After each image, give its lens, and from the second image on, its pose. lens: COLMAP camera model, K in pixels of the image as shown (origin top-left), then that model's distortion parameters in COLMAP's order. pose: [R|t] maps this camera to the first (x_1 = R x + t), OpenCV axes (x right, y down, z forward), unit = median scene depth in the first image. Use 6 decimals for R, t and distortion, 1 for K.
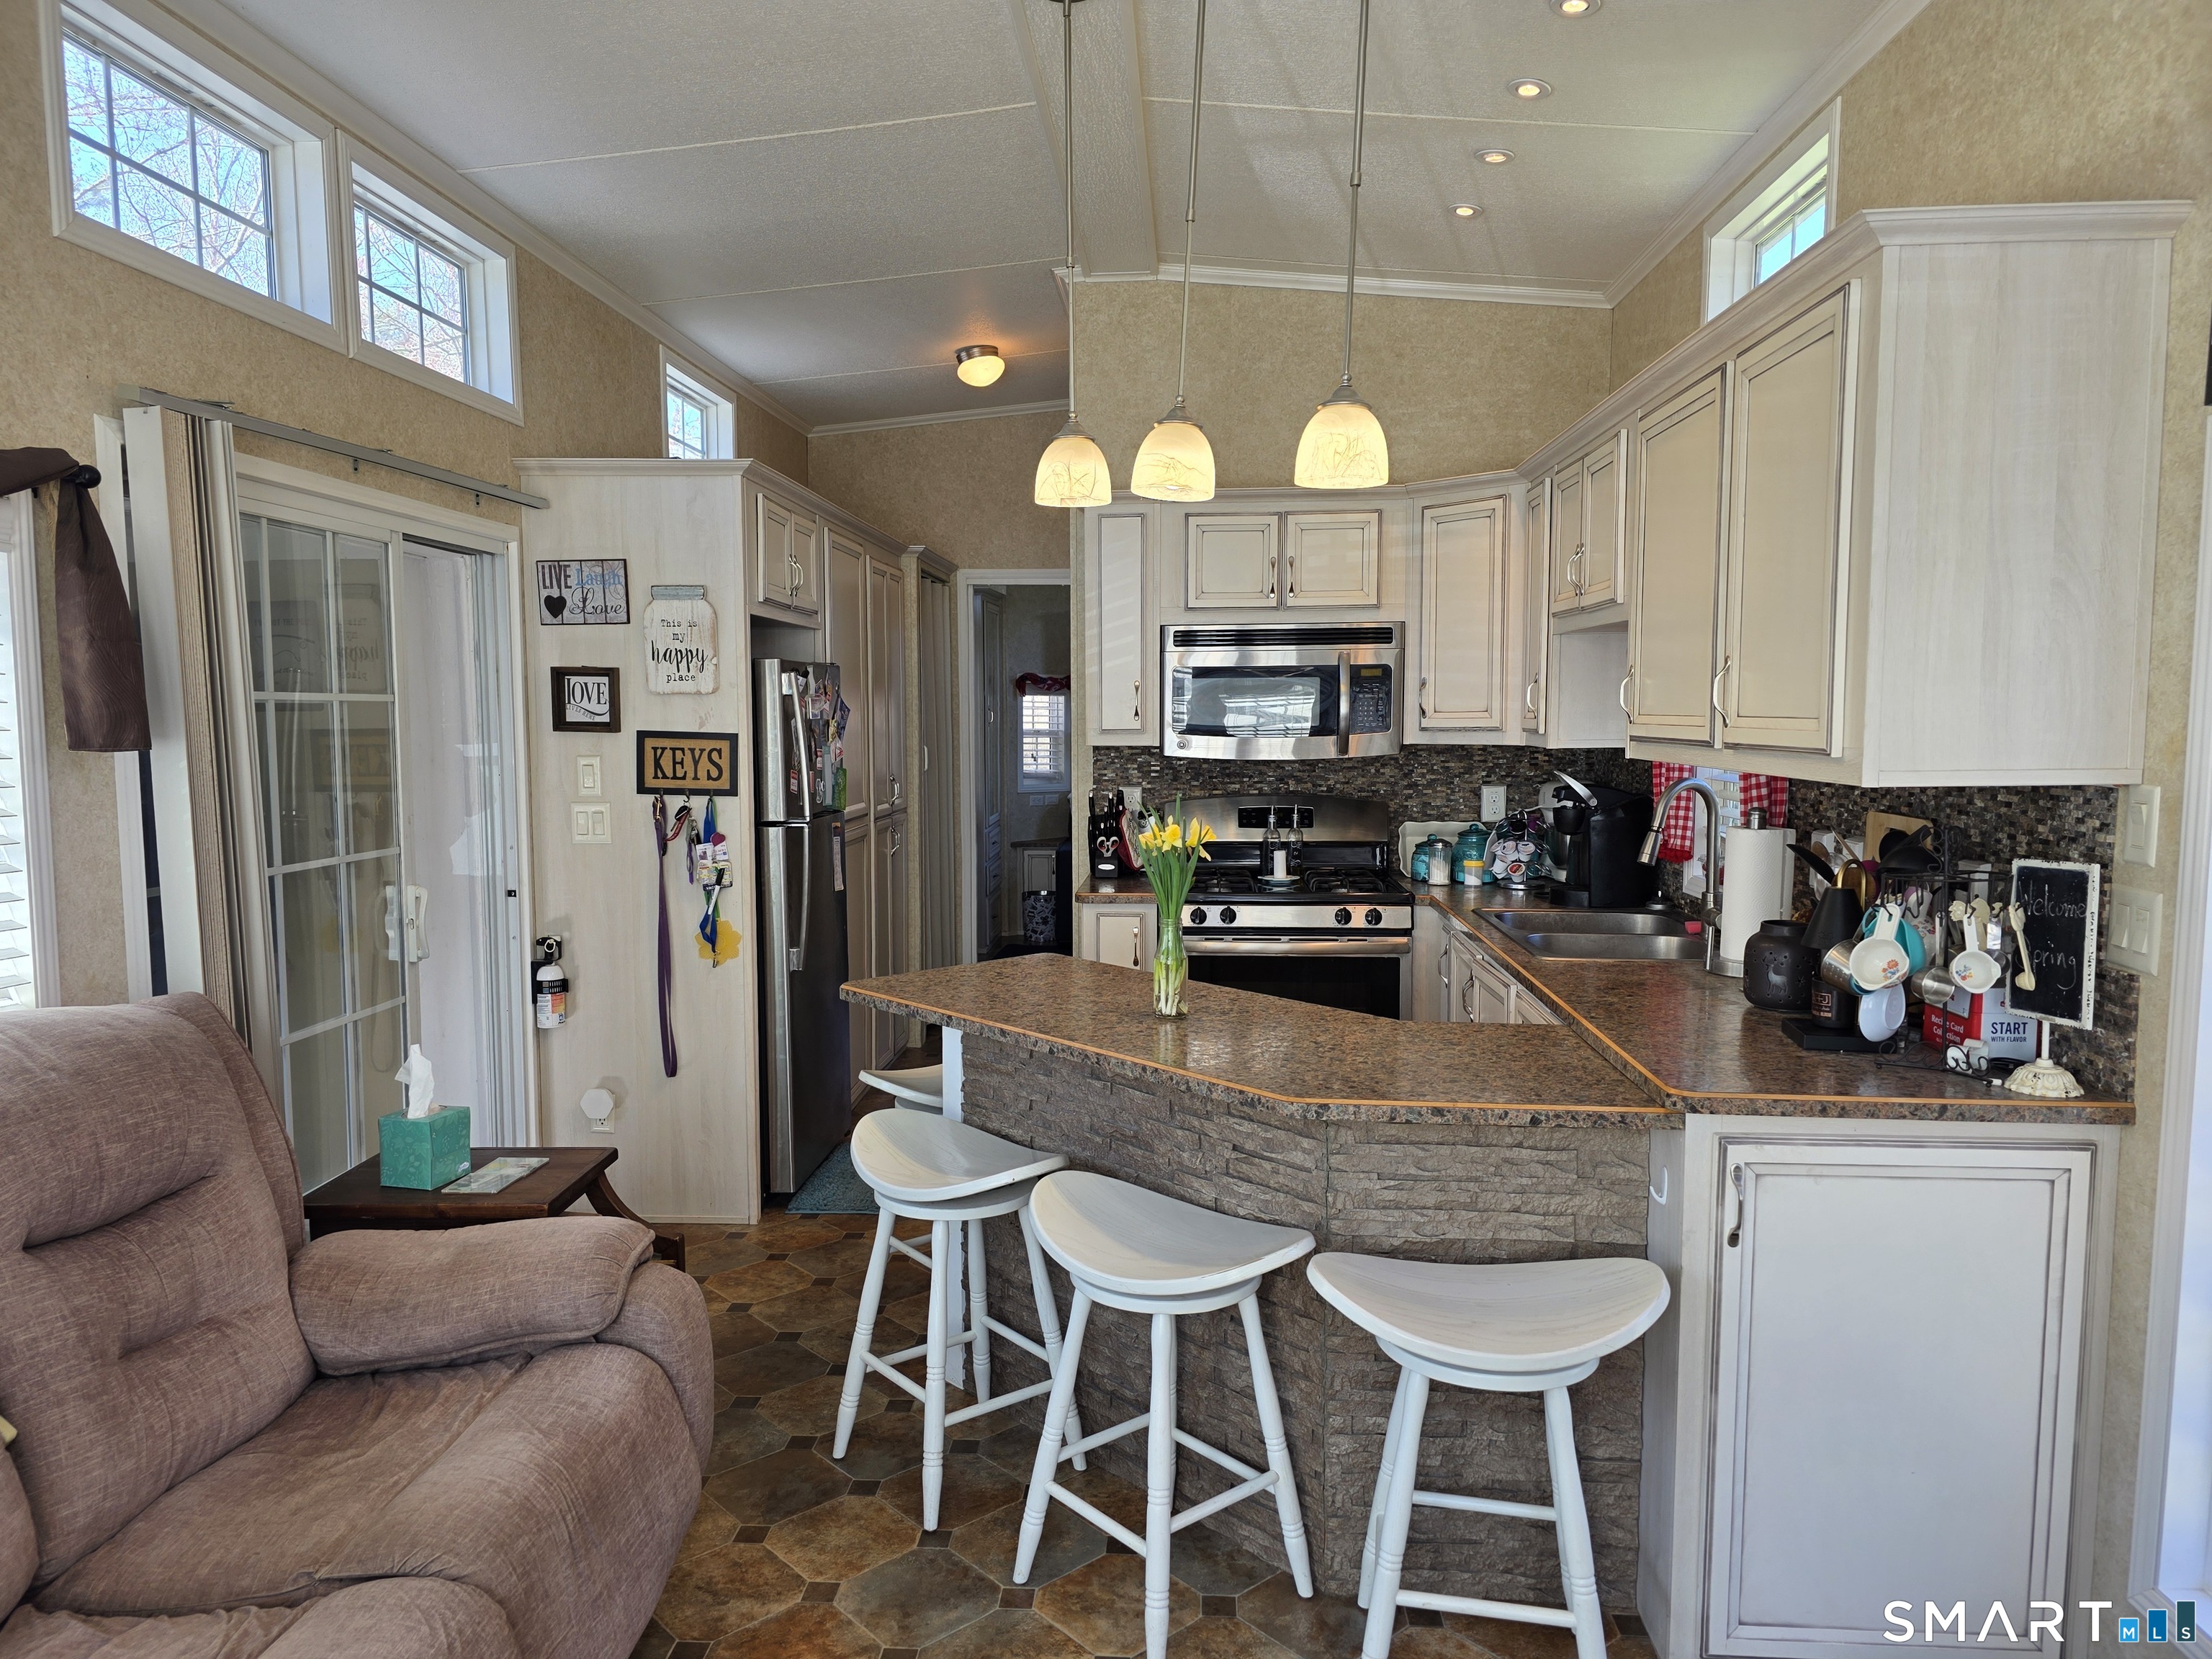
lens RADIAL K [[1479.9, 0, 1103.7], [0, 1479.9, 852.2], [0, 0, 1]] dist [0.062792, -0.058872]
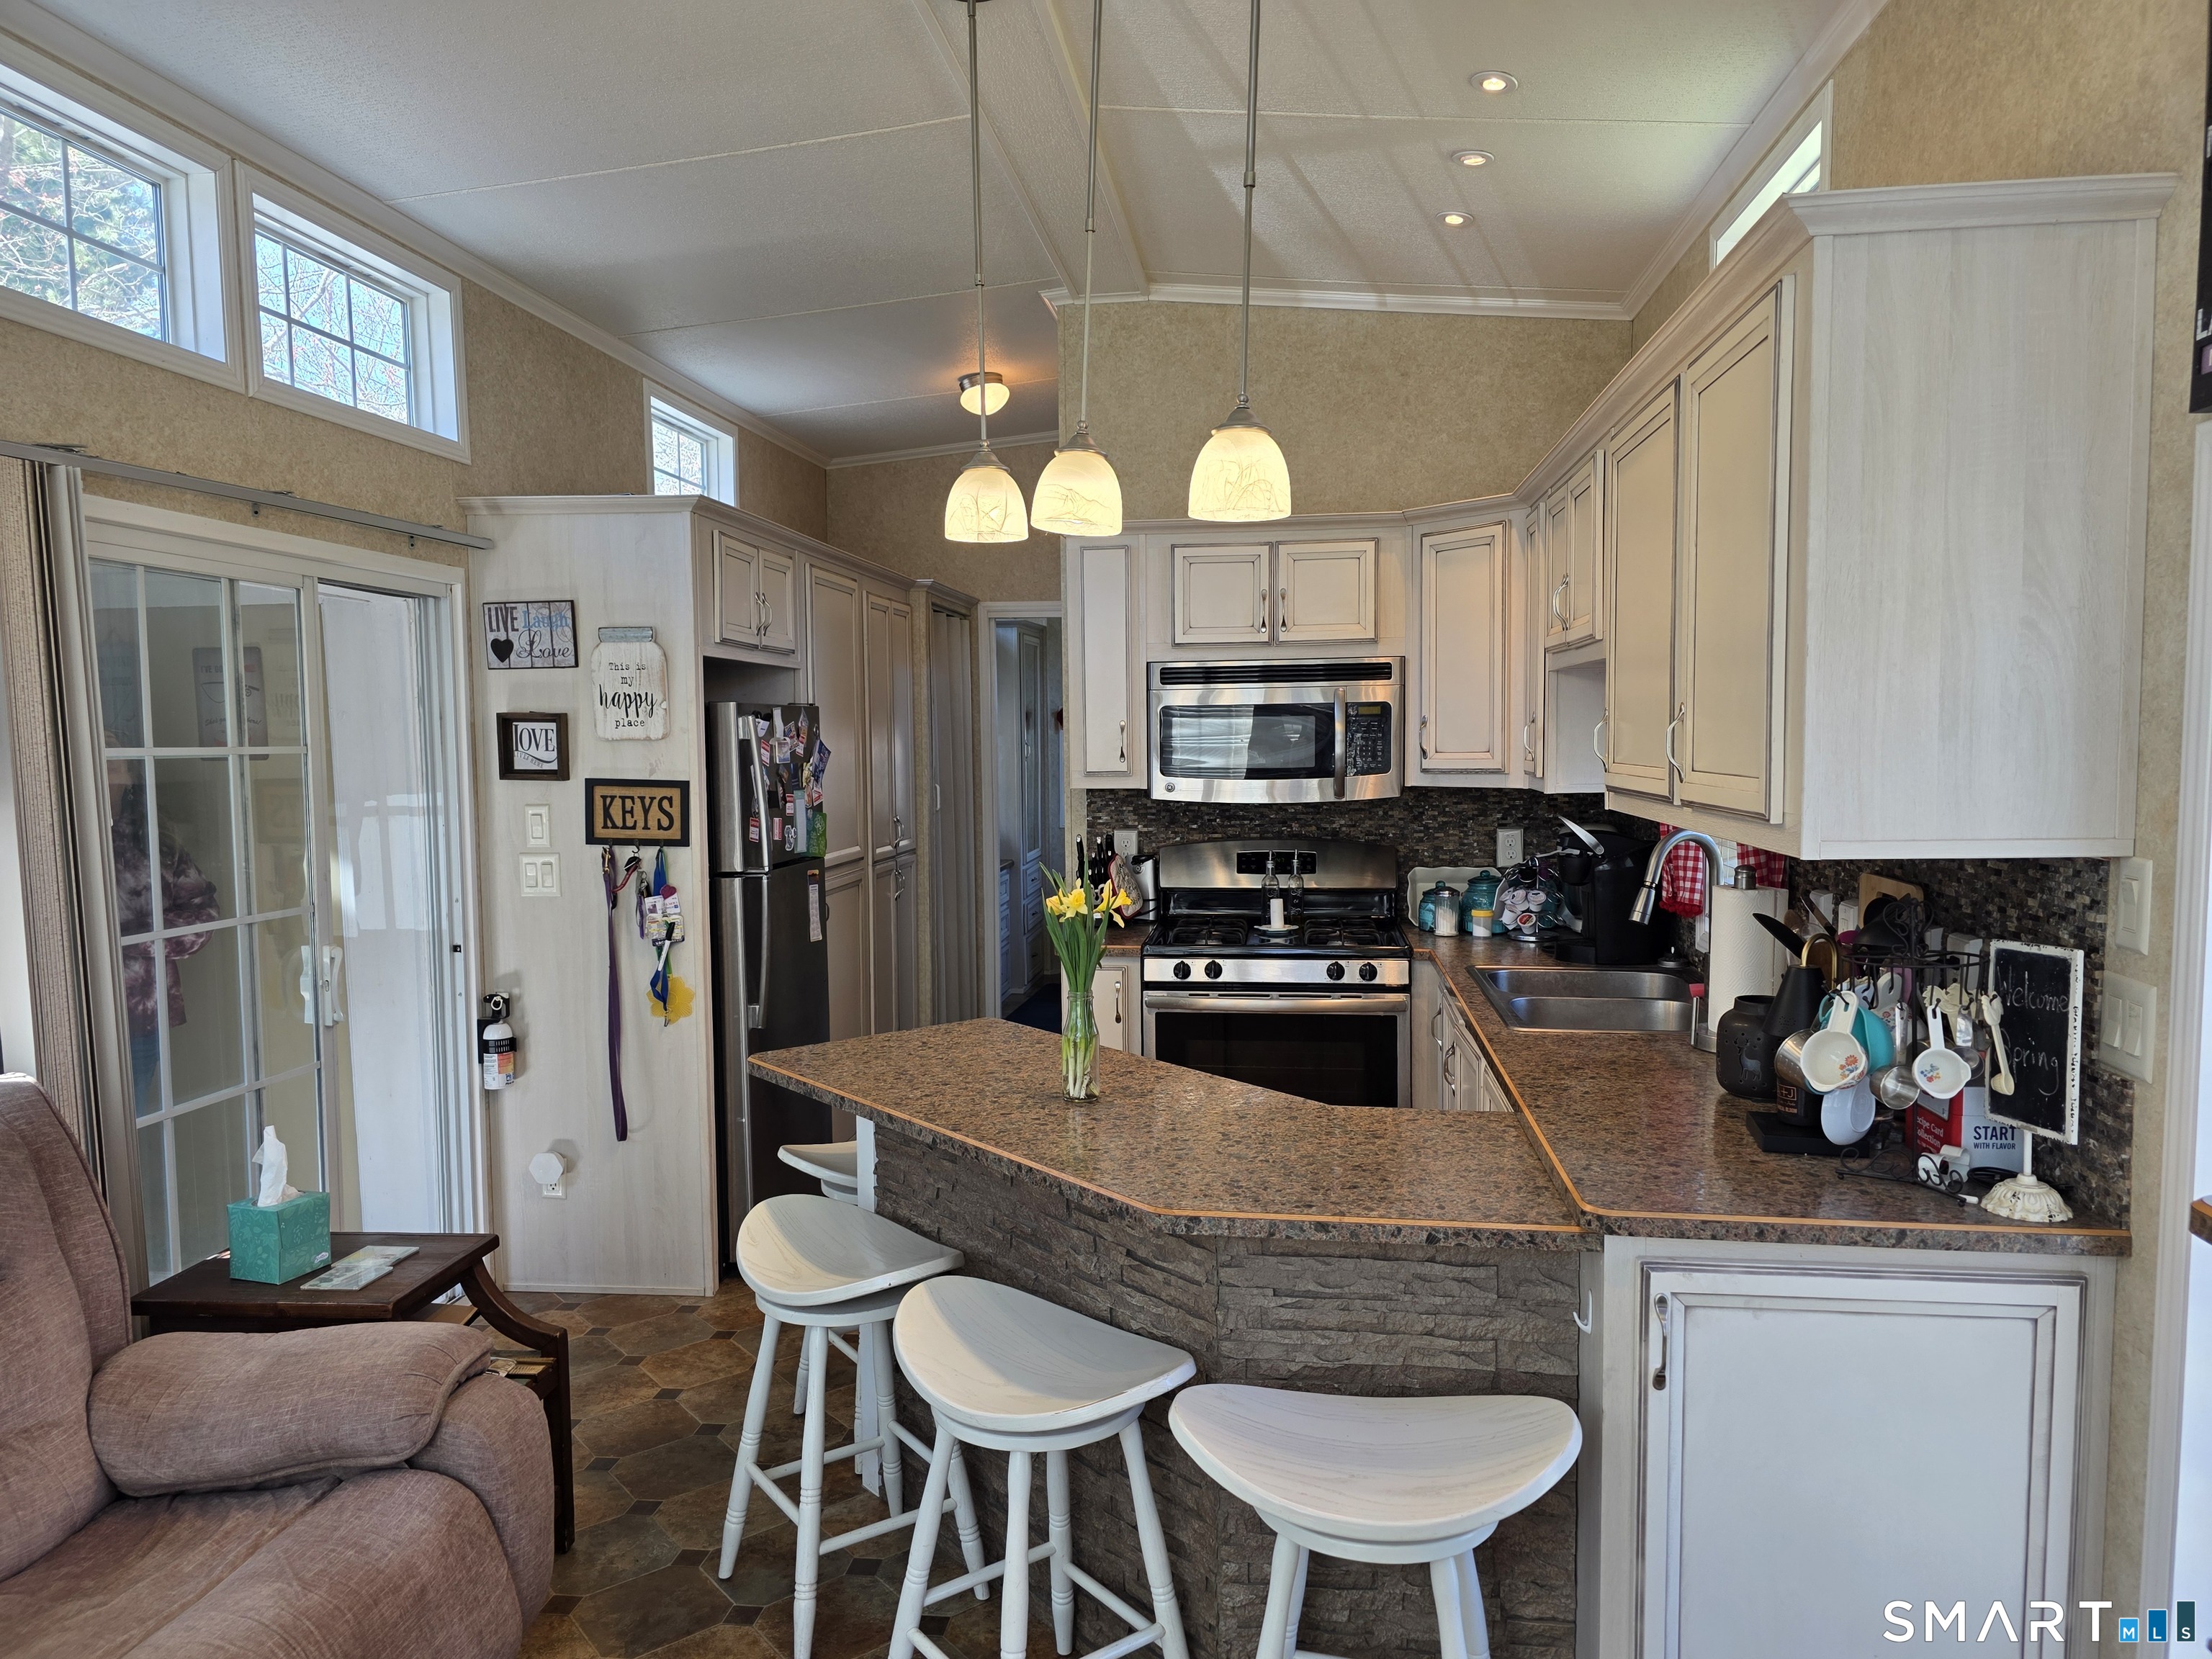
lens RADIAL K [[1479.9, 0, 1128.2], [0, 1479.9, 855.9], [0, 0, 1]] dist [0.062792, -0.058872]
pose [[0.998667, -0.002642, -0.051543, 0.116694], [0.001930, 0.999902, -0.013860, -0.024739], [0.051574, 0.013742, 0.998575, 0.084331]]
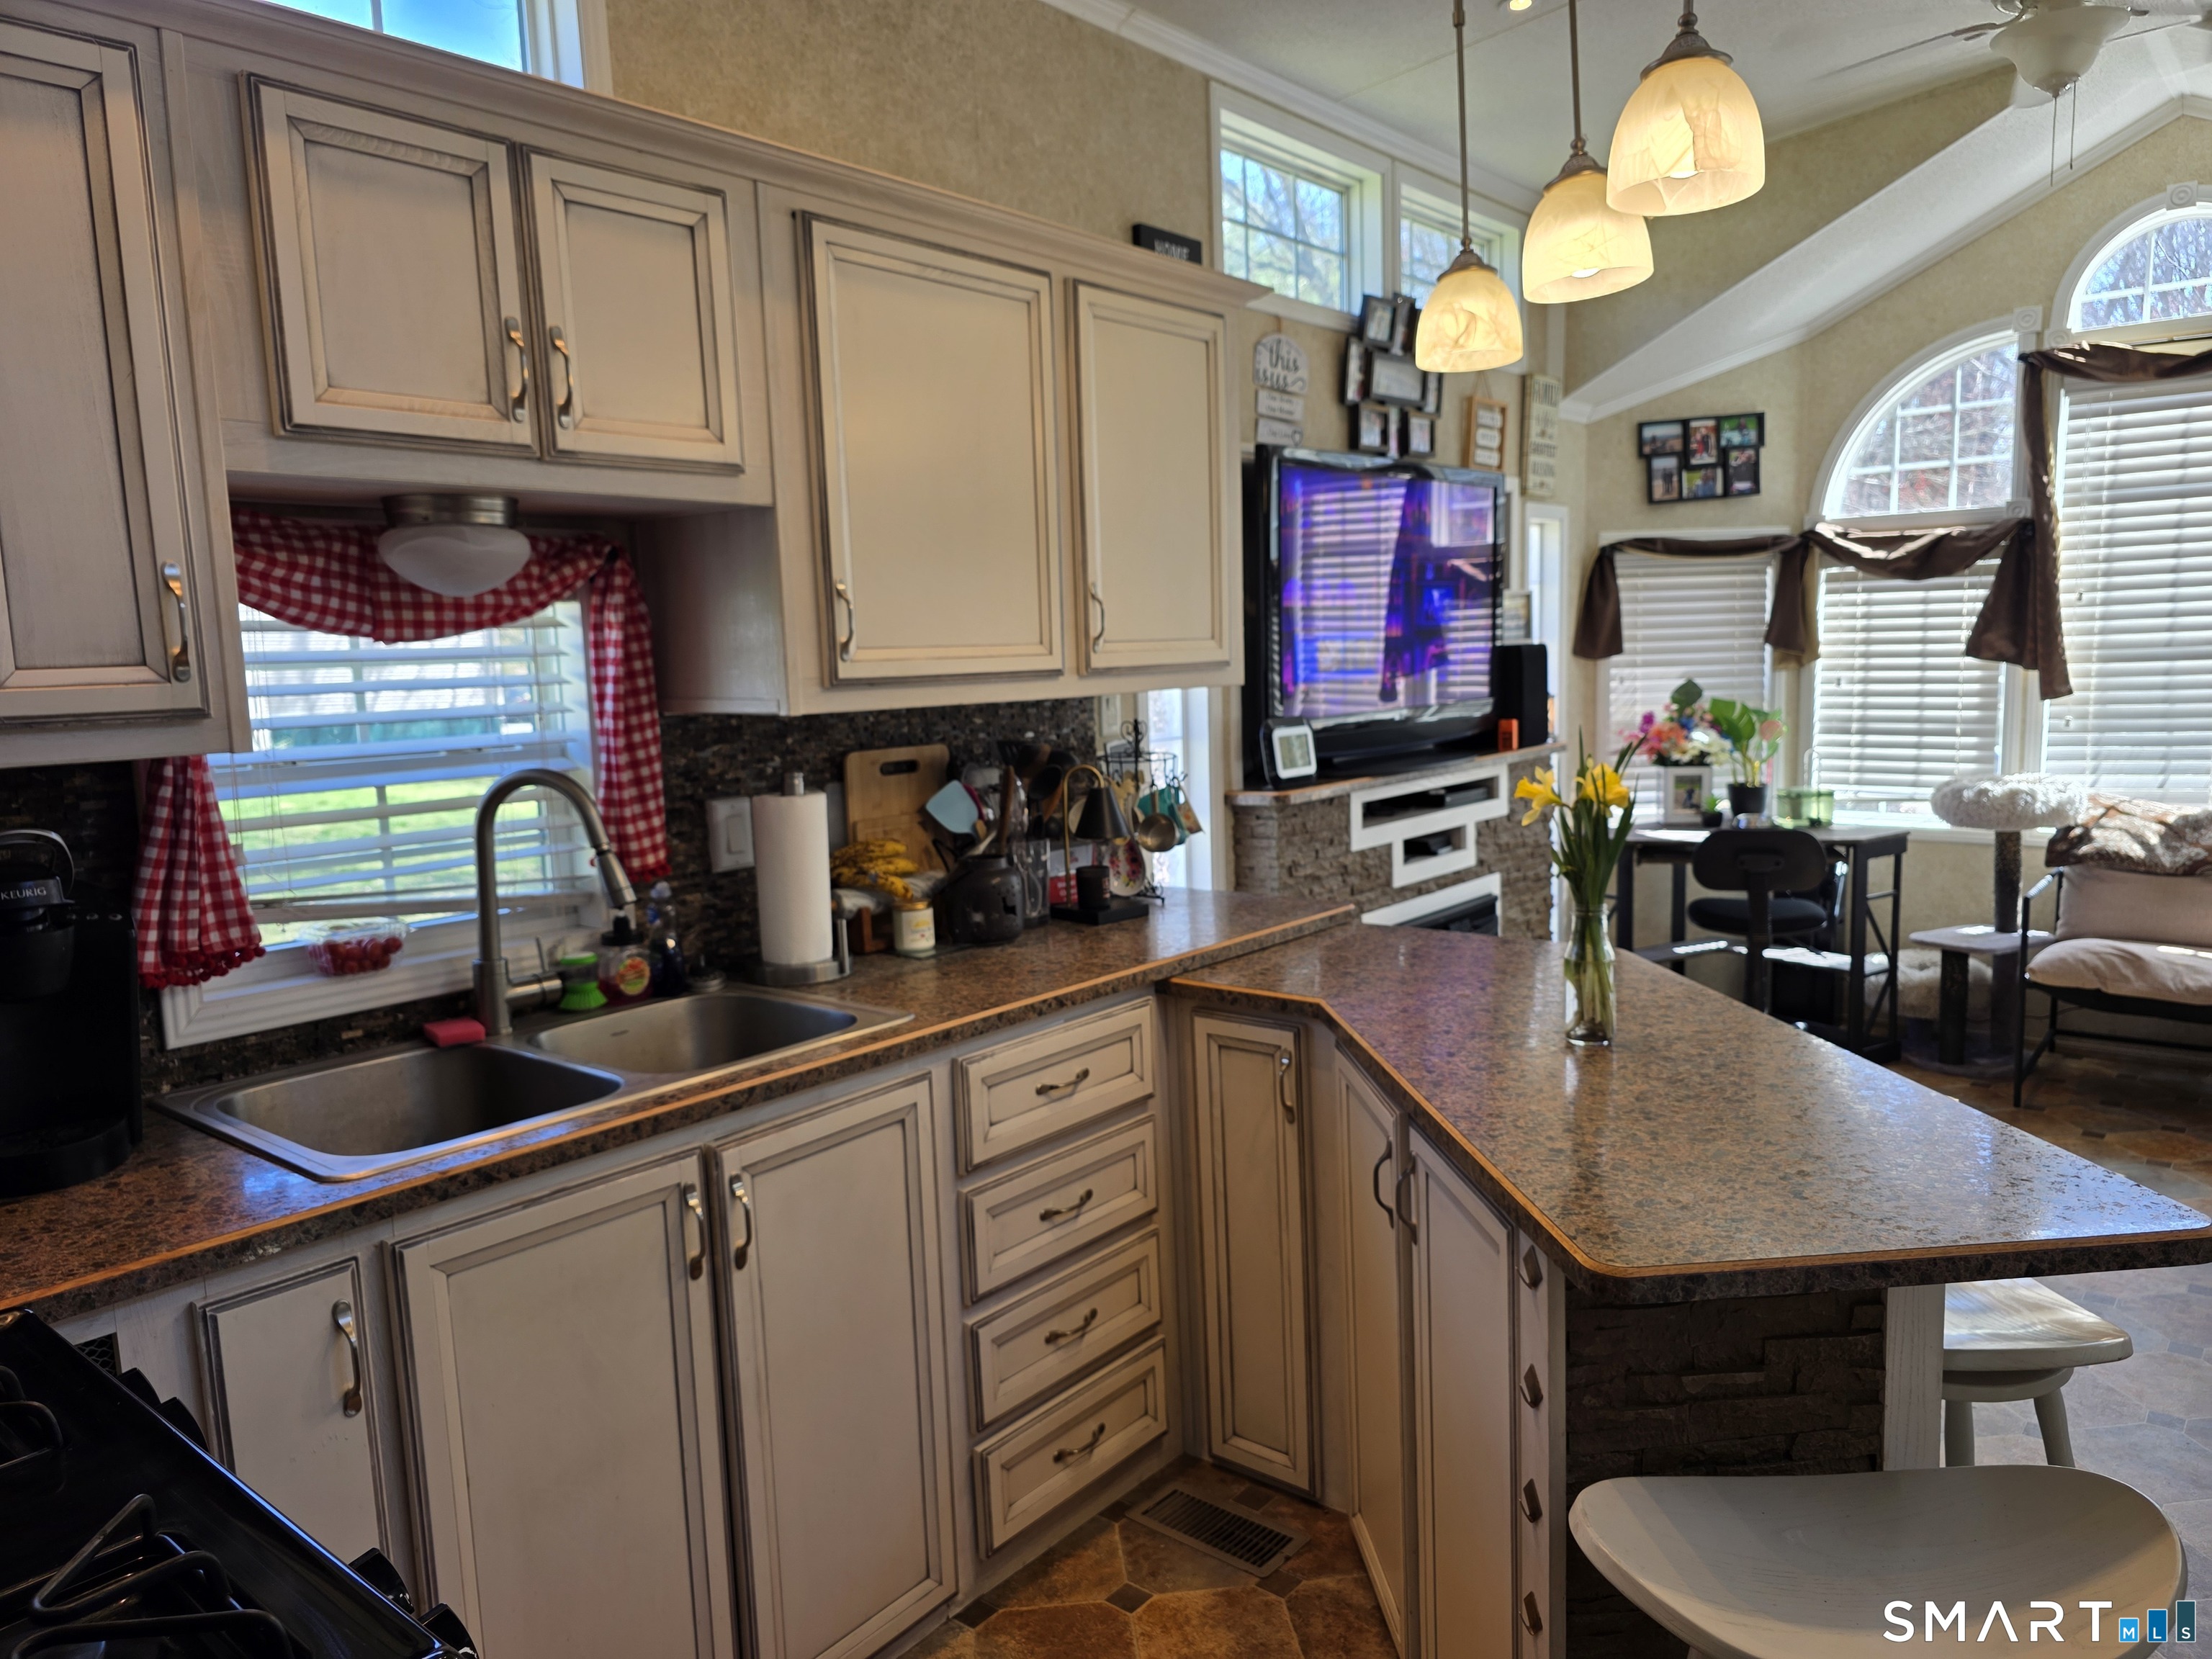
lens RADIAL K [[1479.9, 0, 1115.1], [0, 1479.9, 852.3], [0, 0, 1]] dist [0.062792, -0.058872]
pose [[-0.800722, -0.048373, 0.597080, -0.185460], [0.098081, 0.972697, 0.210336, -0.143086], [-0.590952, 0.226983, -0.774115, 1.594869]]
